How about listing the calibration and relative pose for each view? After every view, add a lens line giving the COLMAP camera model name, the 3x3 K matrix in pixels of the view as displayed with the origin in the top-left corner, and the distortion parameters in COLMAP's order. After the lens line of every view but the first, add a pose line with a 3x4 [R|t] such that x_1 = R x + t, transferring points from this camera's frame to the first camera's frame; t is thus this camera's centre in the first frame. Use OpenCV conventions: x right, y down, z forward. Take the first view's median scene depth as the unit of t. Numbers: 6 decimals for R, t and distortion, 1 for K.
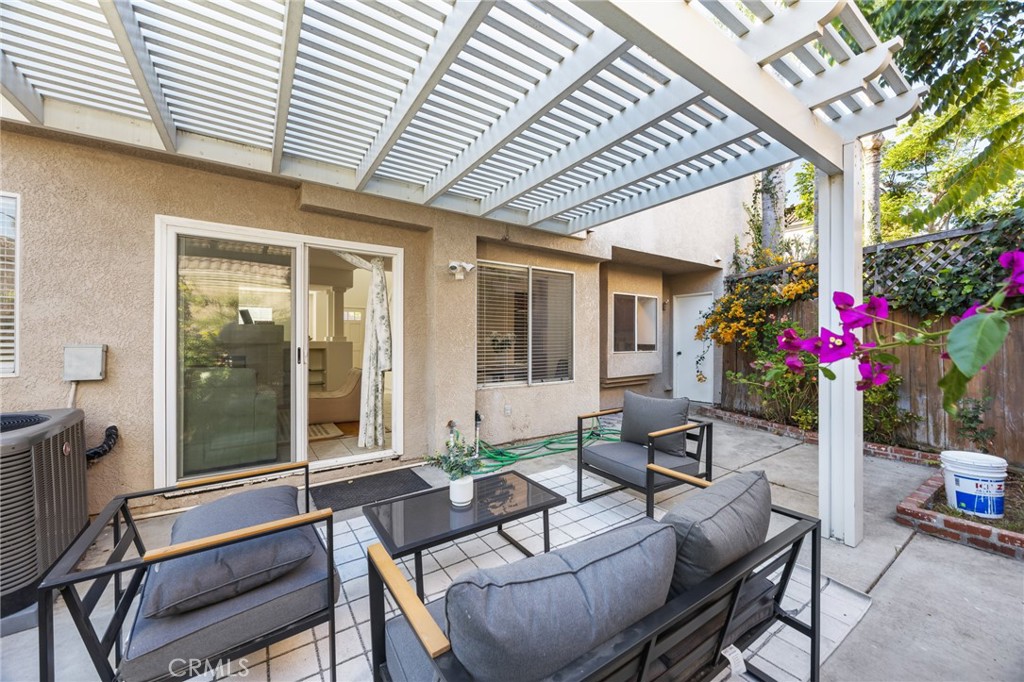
lens RADIAL K [[388.0, 0, 515.6], [0, 388.0, 341.5], [0, 0, 1]] dist [-0.005060, 0.000193]
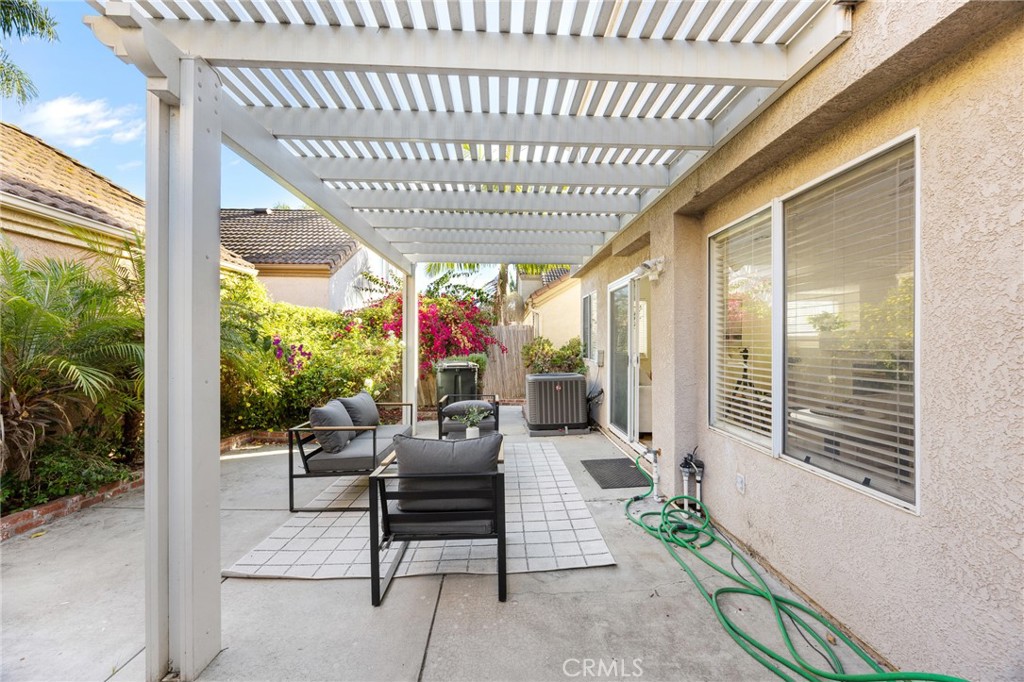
lens RADIAL K [[384.4, 0, 516.9], [0, 384.4, 336.5], [0, 0, 1]] dist [-0.008766, -0.000011]
pose [[-0.519533, -0.002876, -0.854446, 0.608811], [-0.003555, 0.999993, -0.001204, -0.027628], [0.854443, 0.002412, -0.519539, 1.006287]]
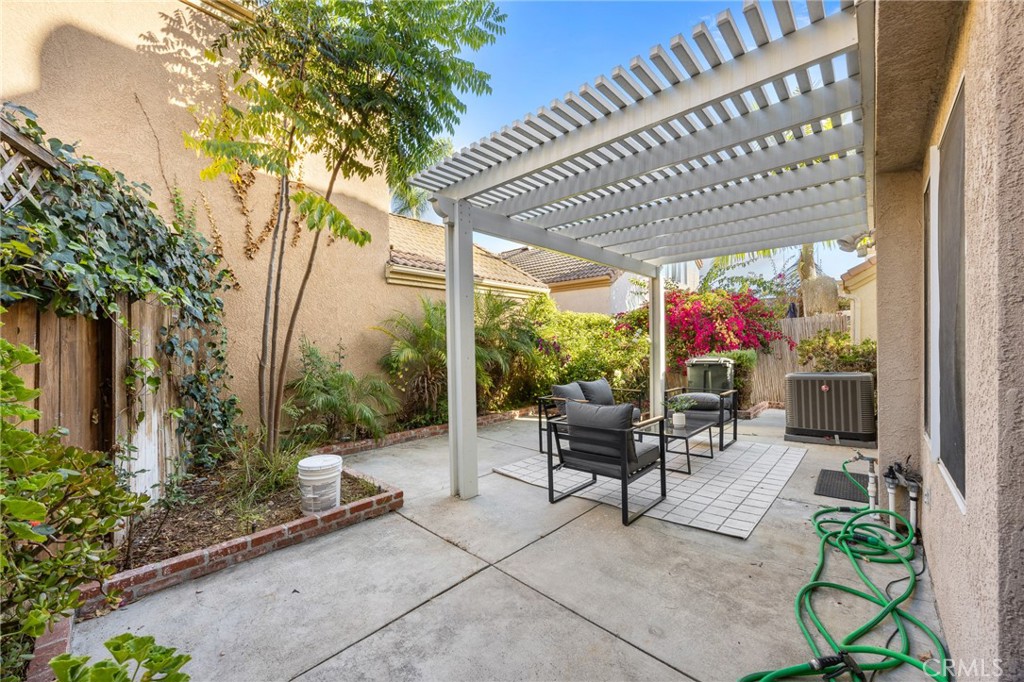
lens RADIAL K [[388.0, 0, 515.6], [0, 388.0, 341.5], [0, 0, 1]] dist [-0.005060, 0.000193]
pose [[-0.968851, 0.027224, -0.246144, 0.547318], [0.027640, 0.999616, 0.001768, -0.015835], [0.246097, -0.005091, -0.969232, 1.307916]]
